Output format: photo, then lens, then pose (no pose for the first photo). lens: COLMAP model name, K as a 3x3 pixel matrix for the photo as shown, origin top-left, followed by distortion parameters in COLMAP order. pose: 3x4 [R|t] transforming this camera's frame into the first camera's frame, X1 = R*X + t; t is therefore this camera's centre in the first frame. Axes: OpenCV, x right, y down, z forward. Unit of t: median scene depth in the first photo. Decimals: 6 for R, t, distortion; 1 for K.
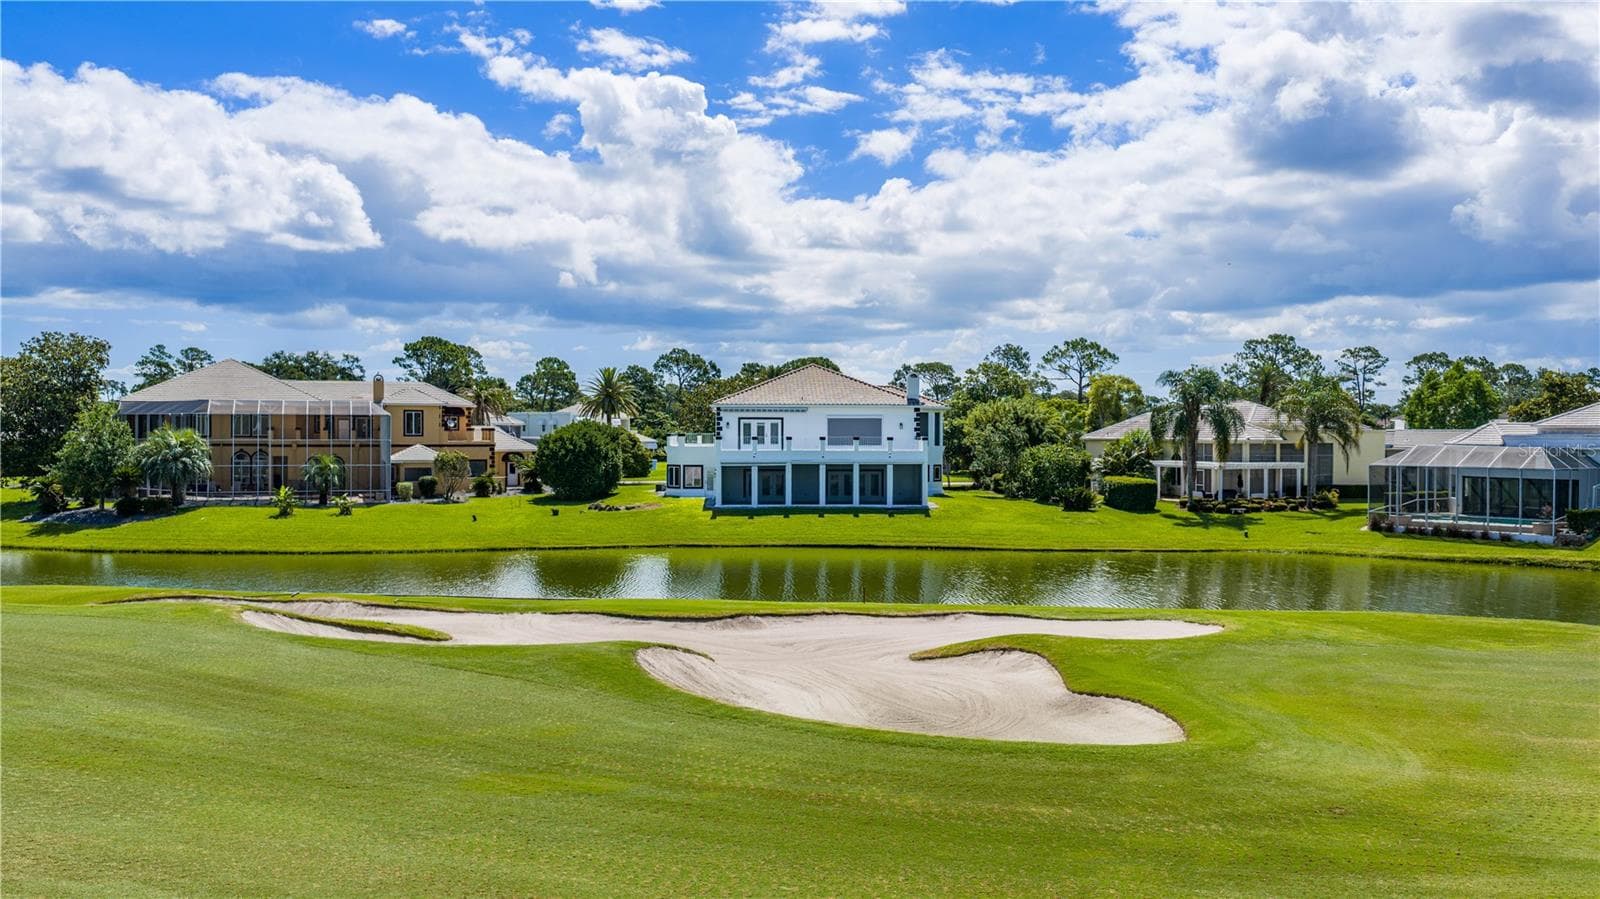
lens RADIAL K [[1325.9, 0, 805.8], [0, 1325.9, 444.6], [0, 0, 1]] dist [0.036250, -0.083335]
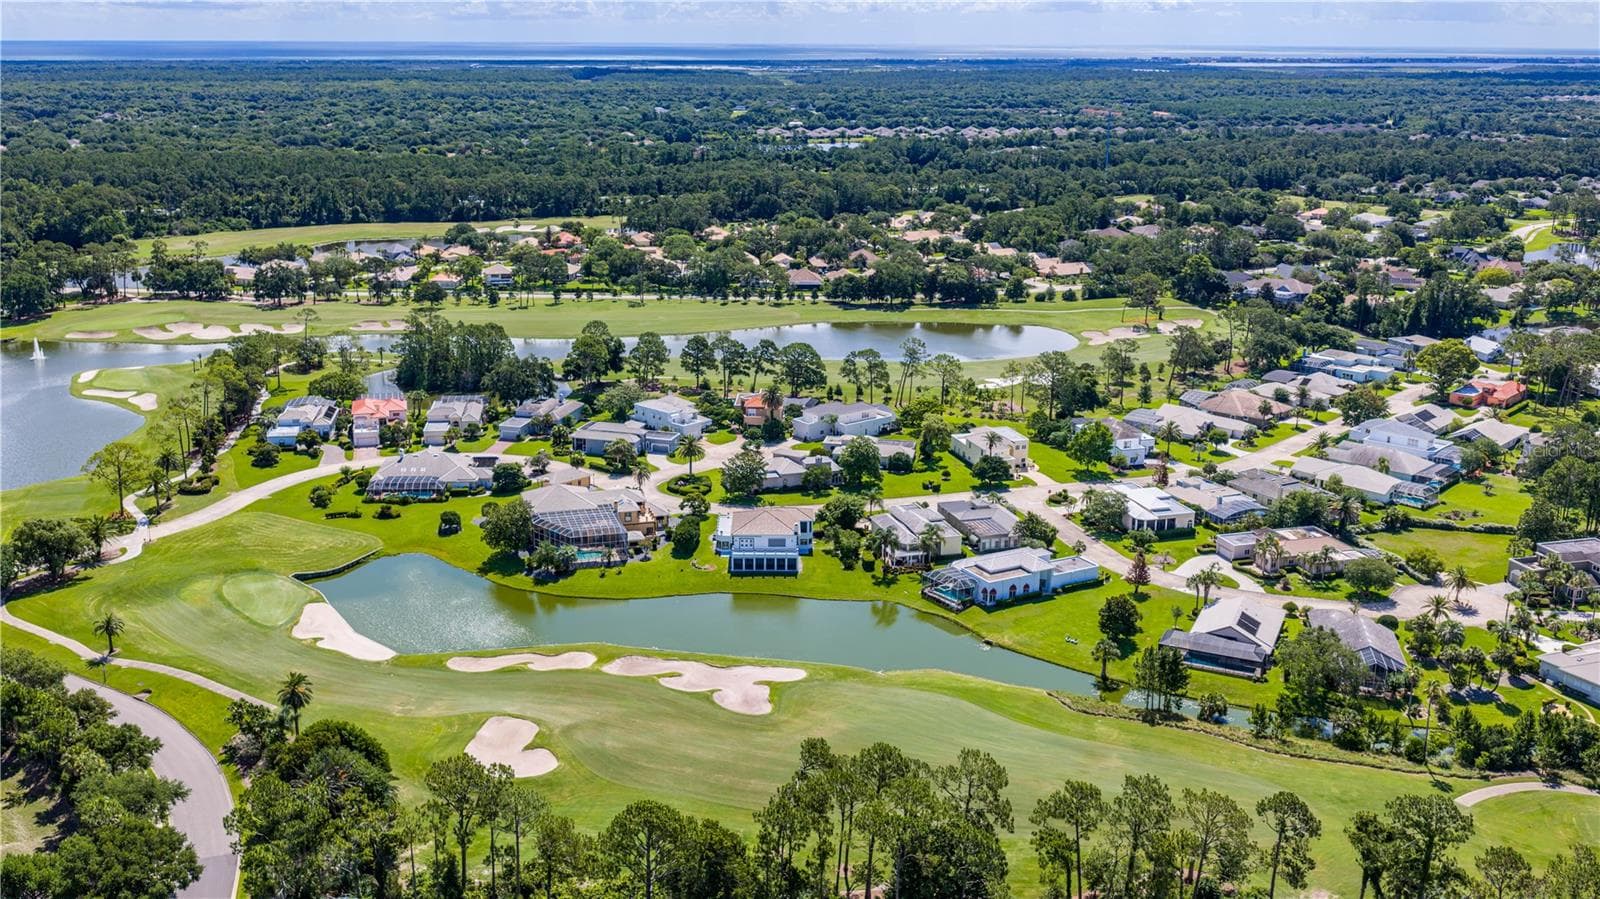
lens RADIAL K [[1415.2, 0, 800.0], [0, 1415.2, 449.5], [0, 0, 1]] dist [0.034535, -0.088400]
pose [[0.998530, 0.024150, -0.048527, 0.121929], [-0.010238, 0.963179, 0.268668, -0.550715], [0.053229, -0.267776, 0.962010, -1.050438]]
